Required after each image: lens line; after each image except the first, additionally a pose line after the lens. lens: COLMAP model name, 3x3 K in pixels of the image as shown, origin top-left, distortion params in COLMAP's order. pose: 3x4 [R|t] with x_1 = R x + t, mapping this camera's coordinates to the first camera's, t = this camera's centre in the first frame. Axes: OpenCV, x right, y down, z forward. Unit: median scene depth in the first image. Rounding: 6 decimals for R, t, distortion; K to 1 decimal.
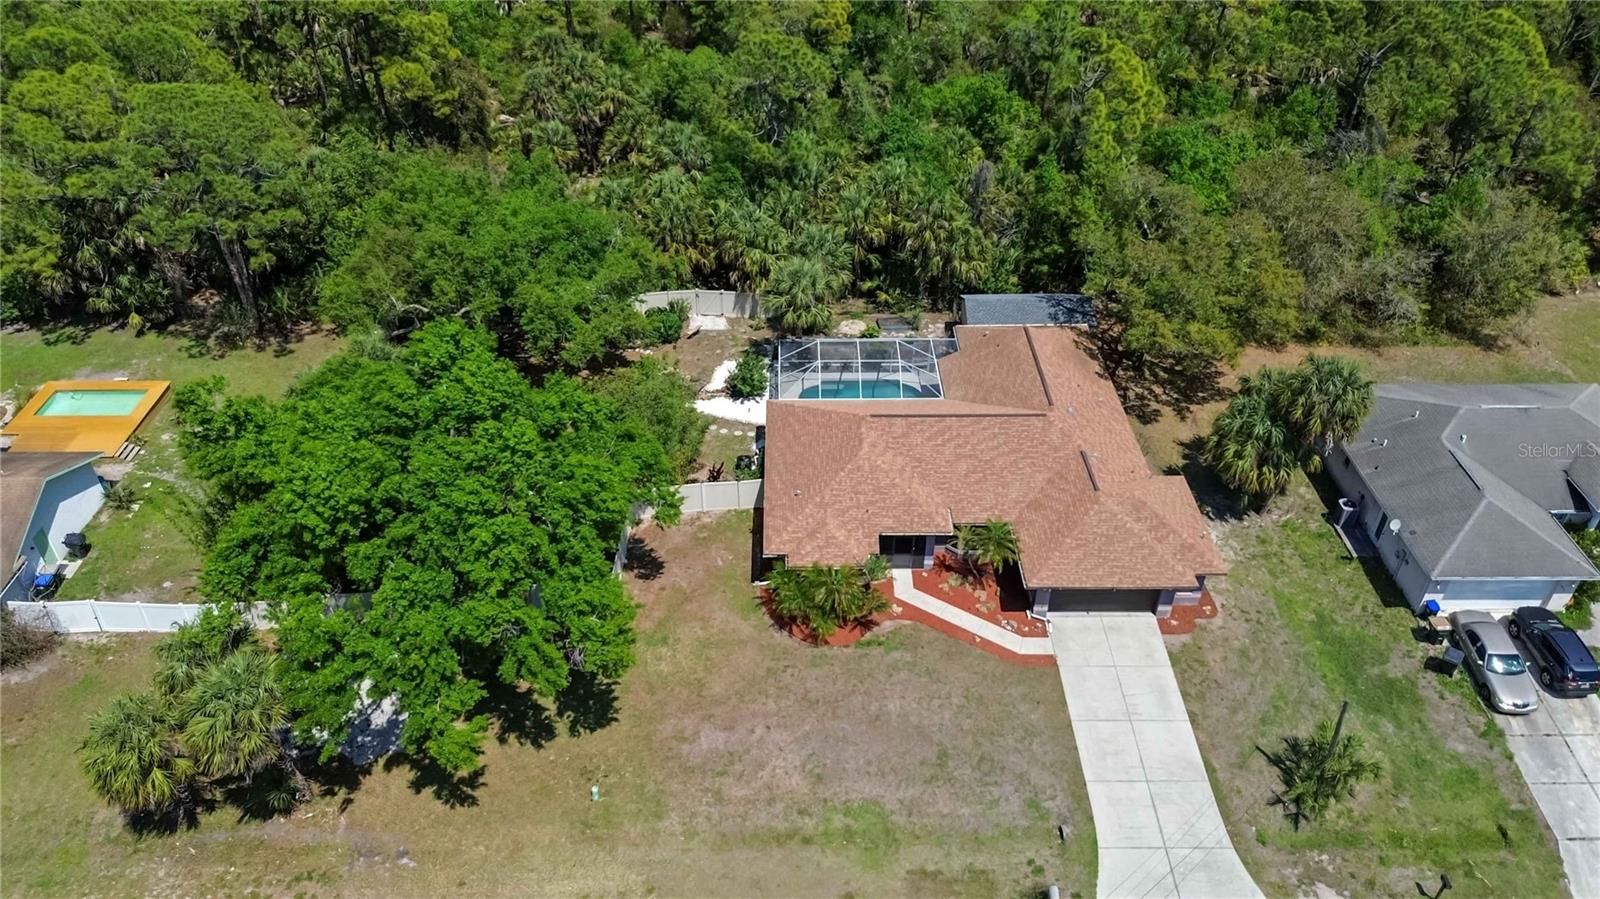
lens RADIAL K [[1146.1, 0, 809.8], [0, 1146.1, 456.2], [0, 0, 1]] dist [0.051207, -0.046192]
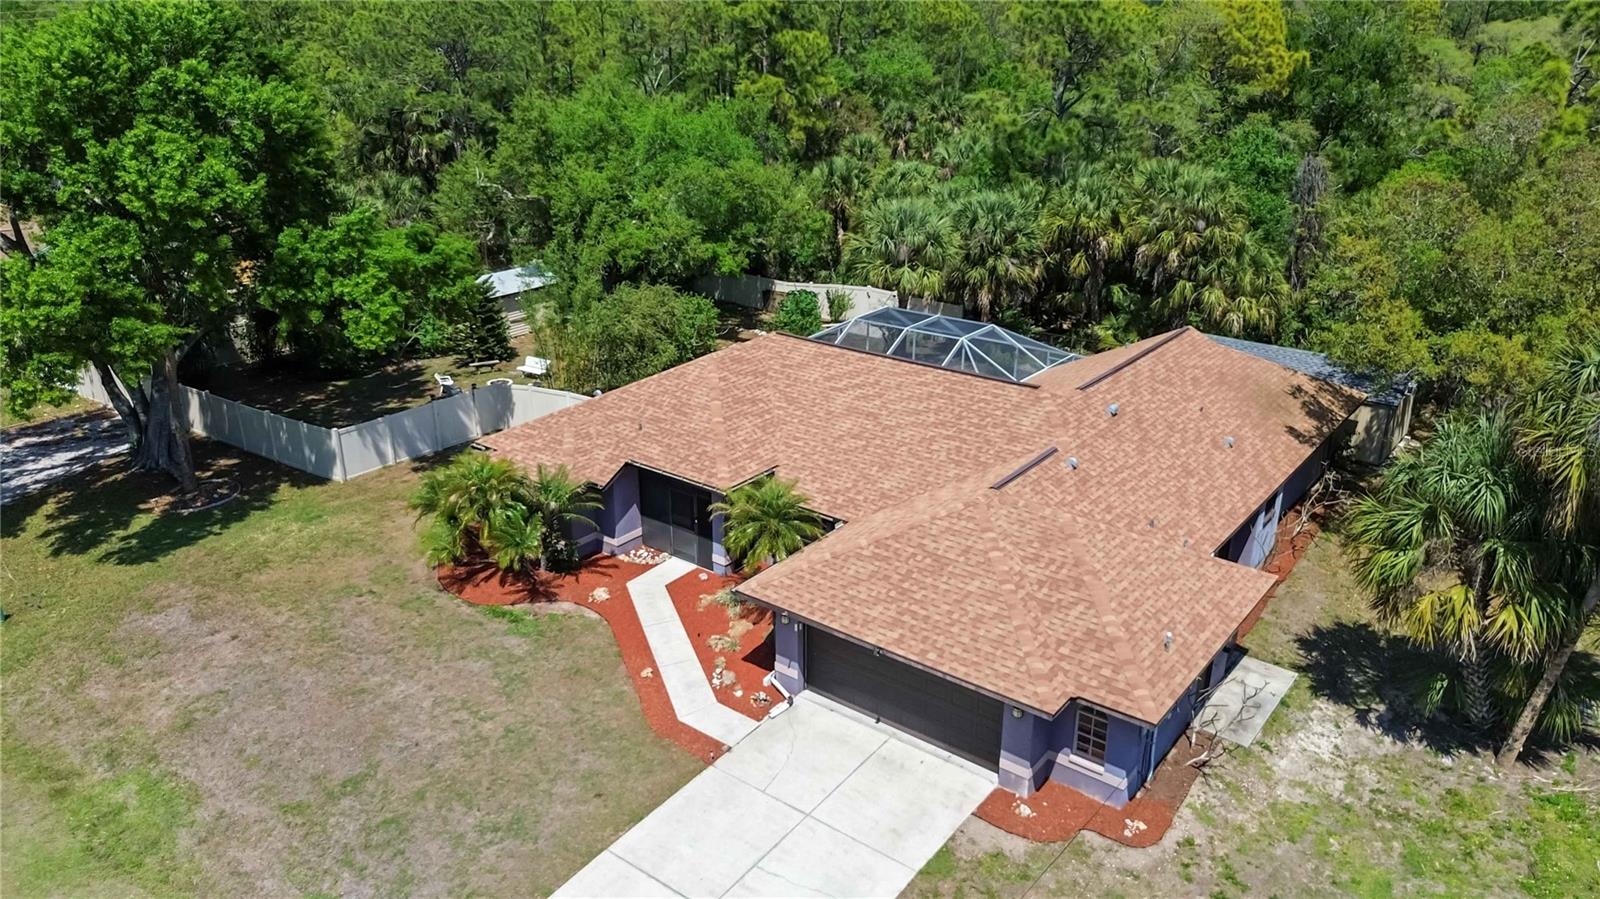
lens RADIAL K [[1146.1, 0, 803.4], [0, 1146.1, 460.8], [0, 0, 1]] dist [0.051207, -0.046192]
pose [[0.779670, 0.224486, -0.584568, 0.501839], [-0.371790, 0.917130, -0.143680, 0.126149], [0.503871, 0.329360, 0.798521, 0.625135]]
